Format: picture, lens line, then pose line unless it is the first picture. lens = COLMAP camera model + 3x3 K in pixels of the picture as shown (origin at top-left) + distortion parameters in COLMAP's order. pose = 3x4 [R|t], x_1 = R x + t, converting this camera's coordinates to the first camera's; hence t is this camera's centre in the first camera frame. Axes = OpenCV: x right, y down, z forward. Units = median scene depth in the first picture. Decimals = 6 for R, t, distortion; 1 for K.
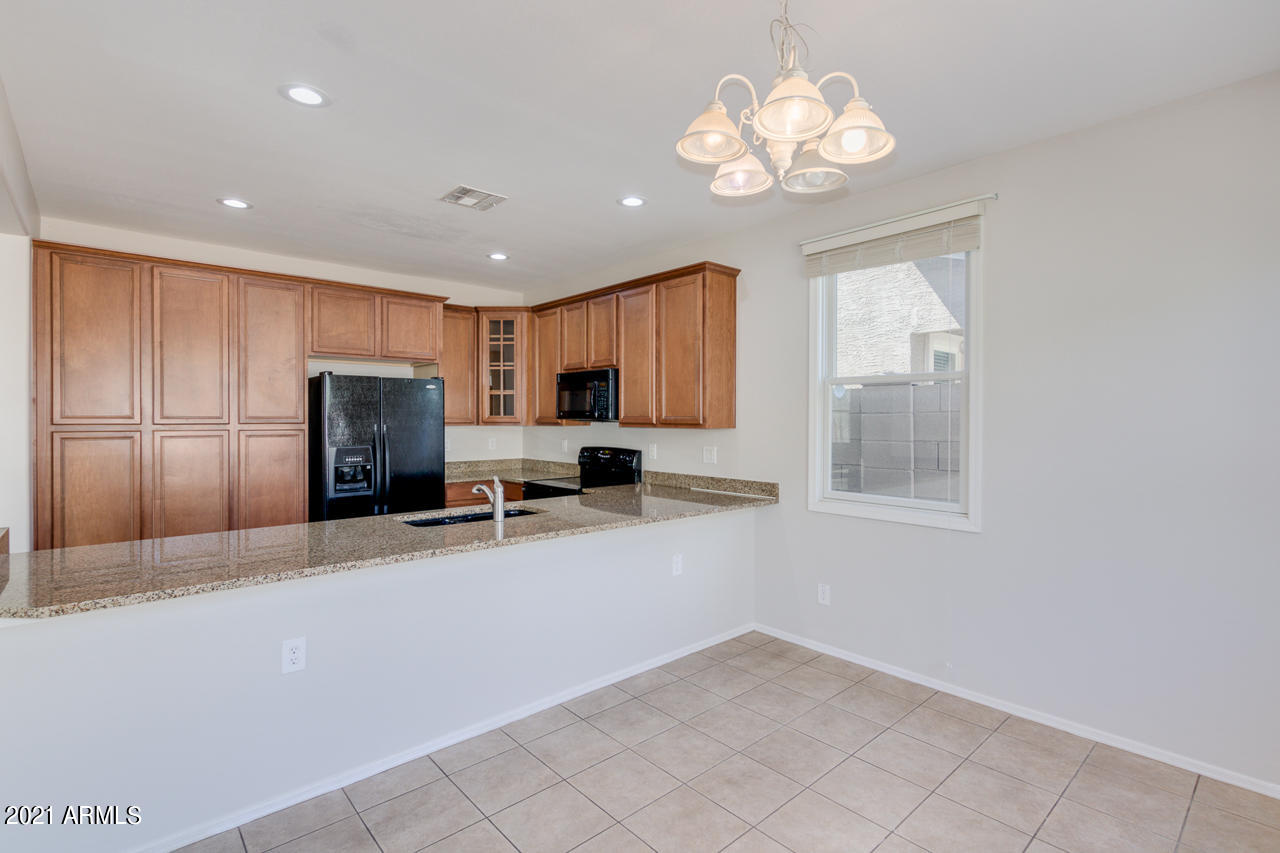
lens RADIAL K [[587.0, 0, 637.8], [0, 587.0, 425.4], [0, 0, 1]] dist [0.009786, 0.000620]
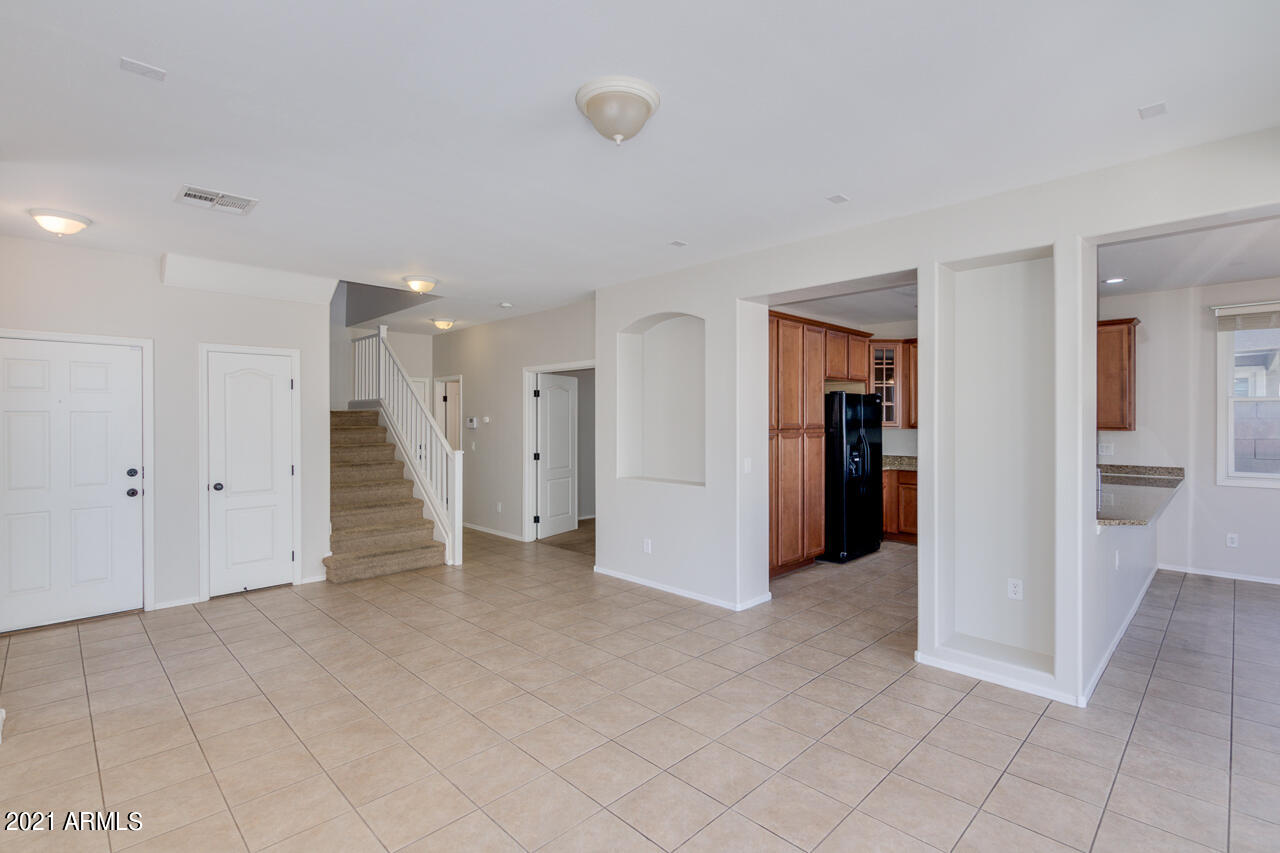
lens RADIAL K [[587.0, 0, 636.1], [0, 587.0, 421.5], [0, 0, 1]] dist [0.009786, 0.000620]
pose [[0.997611, -0.000061, 0.069085, -1.008374], [0.000901, 0.999926, -0.012120, -0.000883], [-0.069080, 0.012154, 0.997537, -0.321393]]
